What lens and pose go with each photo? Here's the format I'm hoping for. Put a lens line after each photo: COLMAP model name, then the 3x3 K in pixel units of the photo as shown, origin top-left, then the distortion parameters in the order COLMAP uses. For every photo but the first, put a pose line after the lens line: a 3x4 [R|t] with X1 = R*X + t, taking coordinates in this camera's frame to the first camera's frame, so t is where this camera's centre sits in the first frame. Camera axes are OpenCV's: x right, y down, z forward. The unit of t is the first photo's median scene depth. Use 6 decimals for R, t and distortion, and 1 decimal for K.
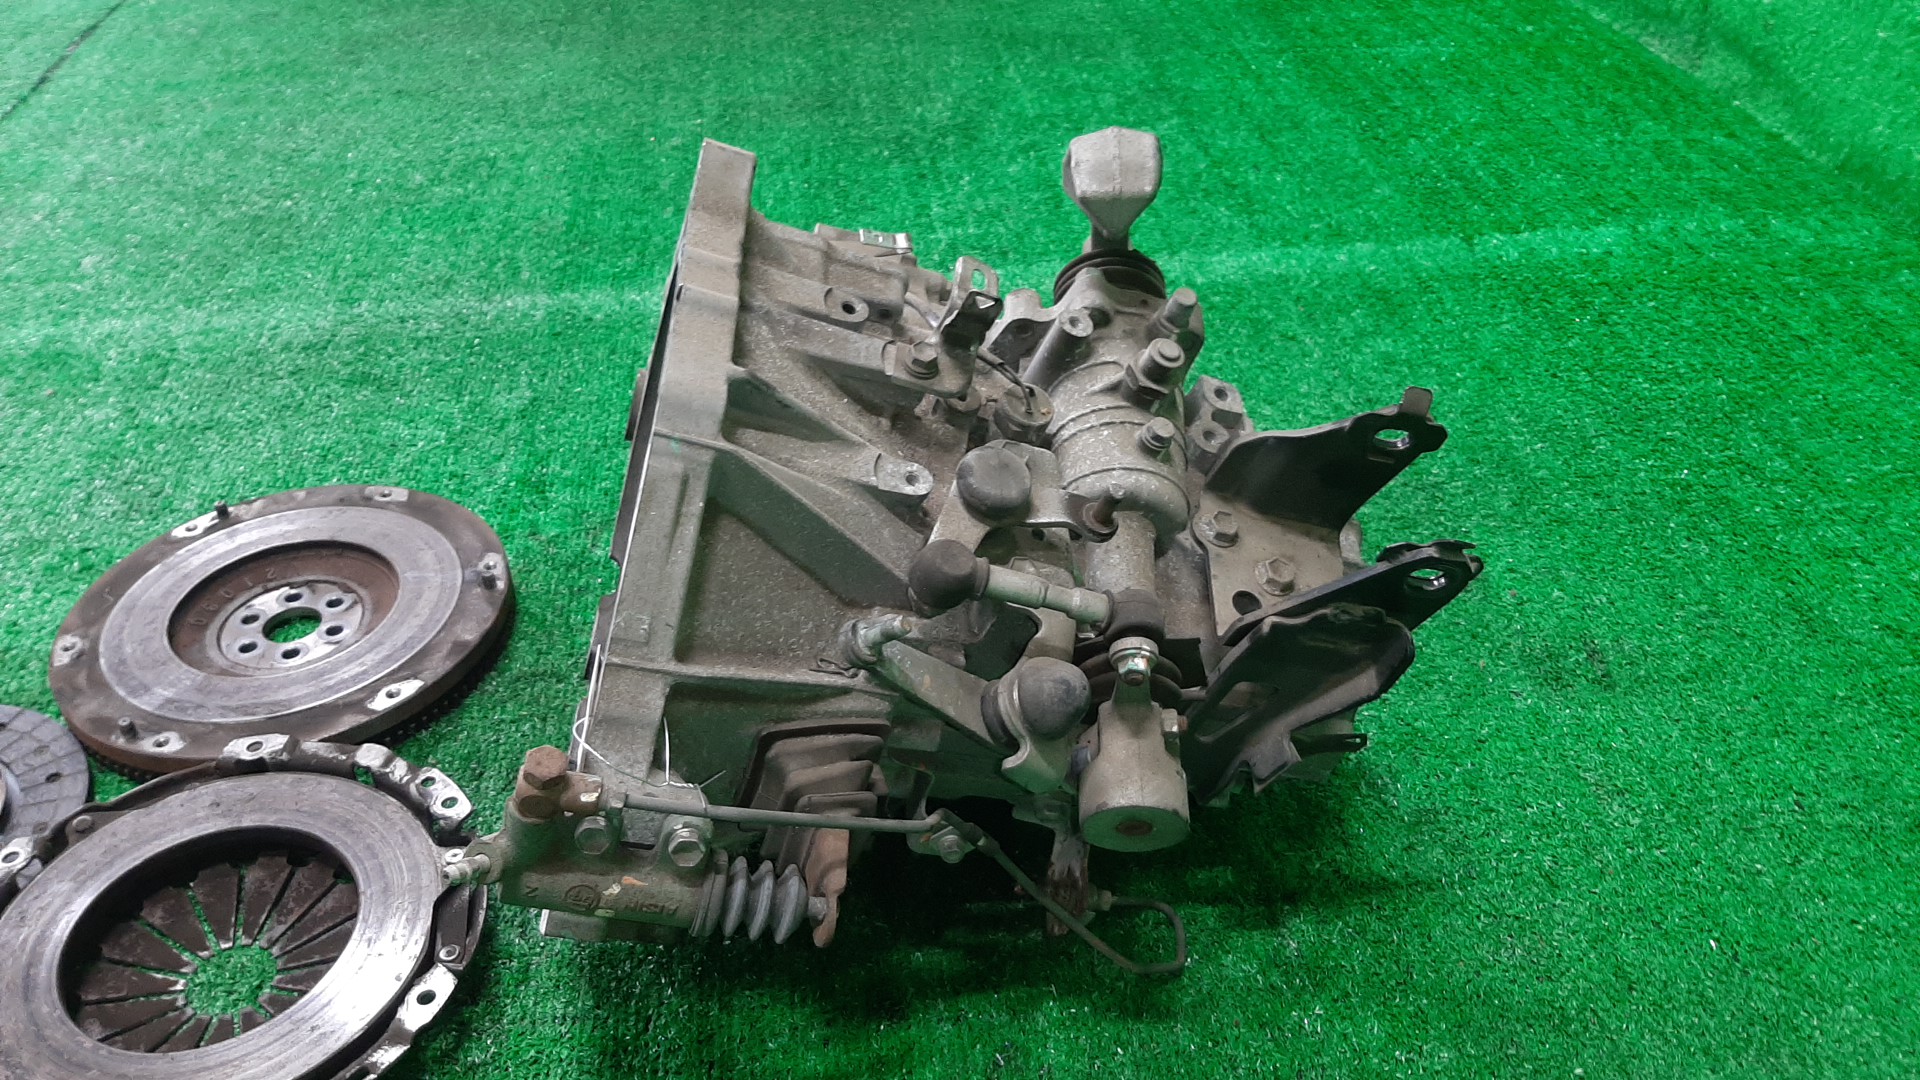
lens RADIAL K [[1512.2, 0, 959.2], [0, 1512.2, 540.3], [0, 0, 1]] dist [0.048192, -0.111540]
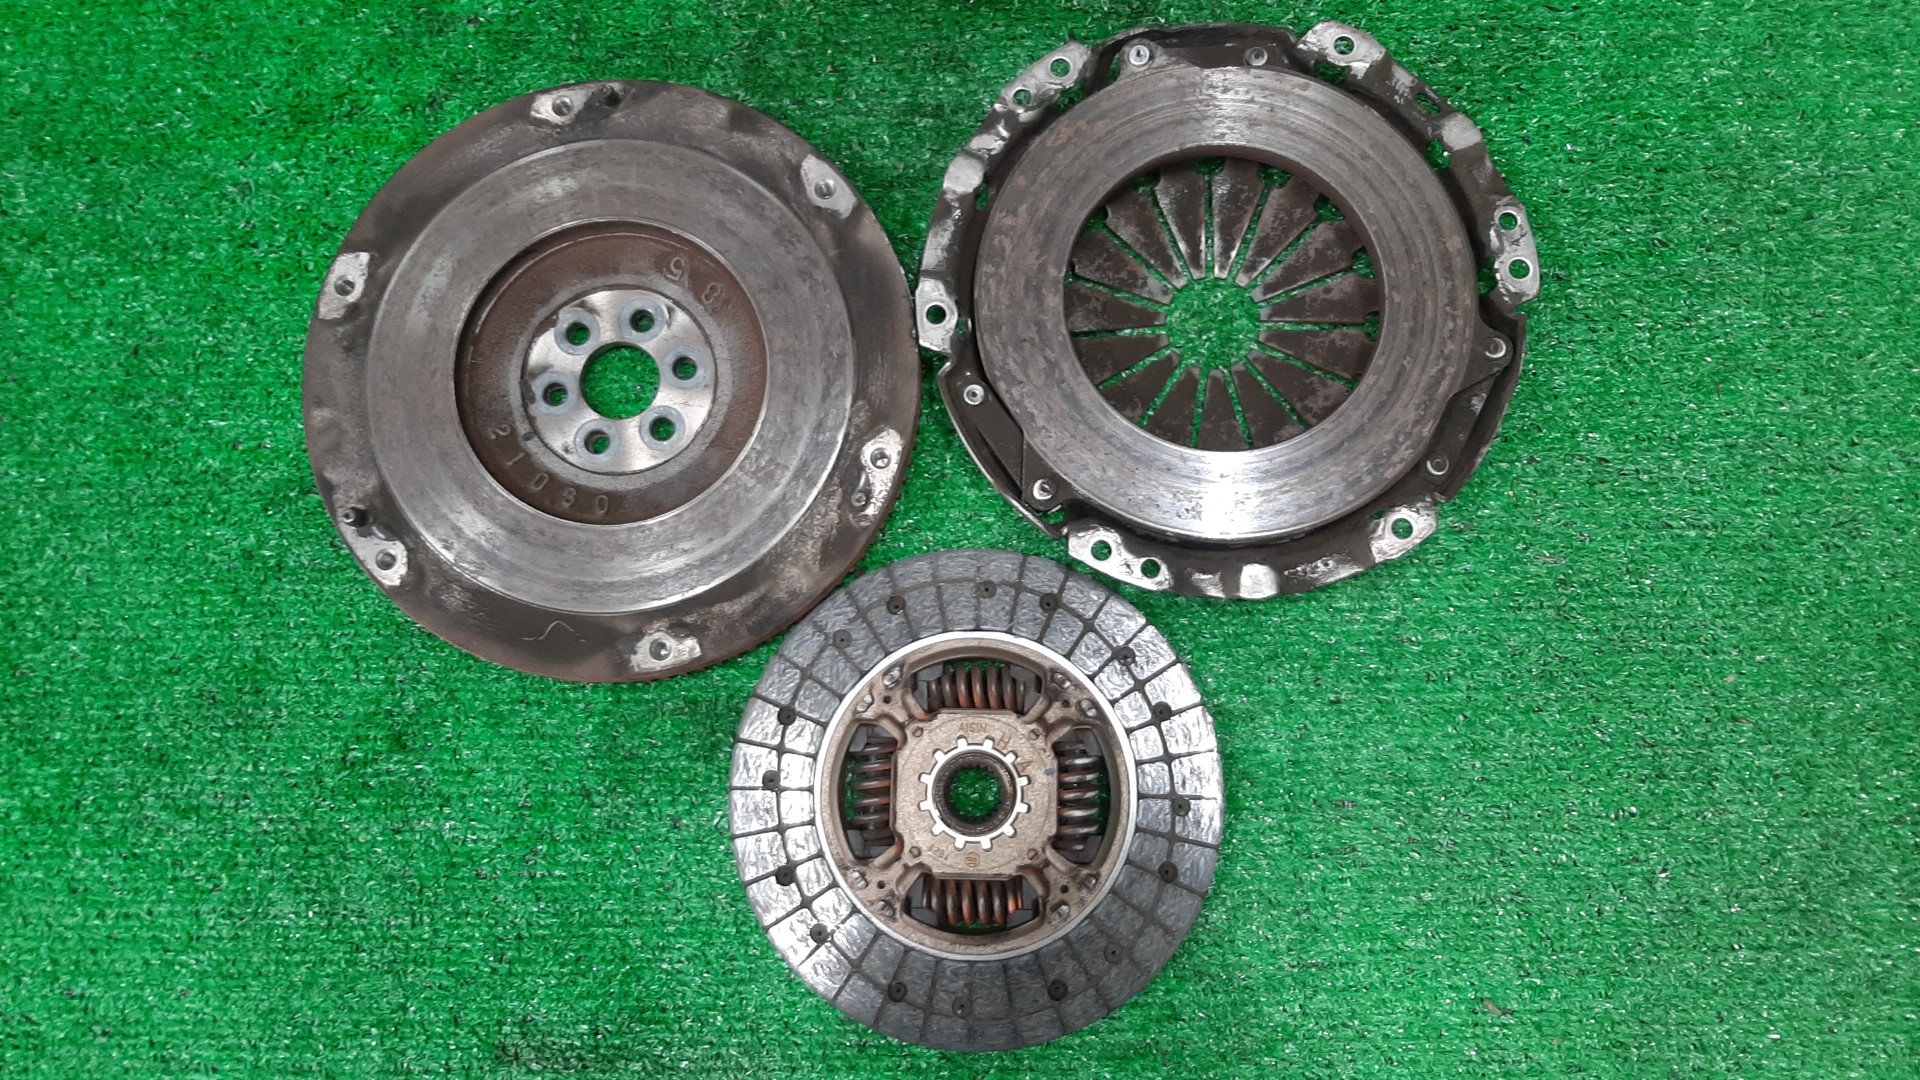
lens RADIAL K [[1512.2, 0, 957.7], [0, 1512.2, 543.8], [0, 0, 1]] dist [0.048192, -0.111540]
pose [[0.117366, -0.981252, 0.152872, -0.592577], [0.614269, 0.192686, 0.765210, -0.366883], [-0.780320, 0.004095, 0.625367, 0.427603]]
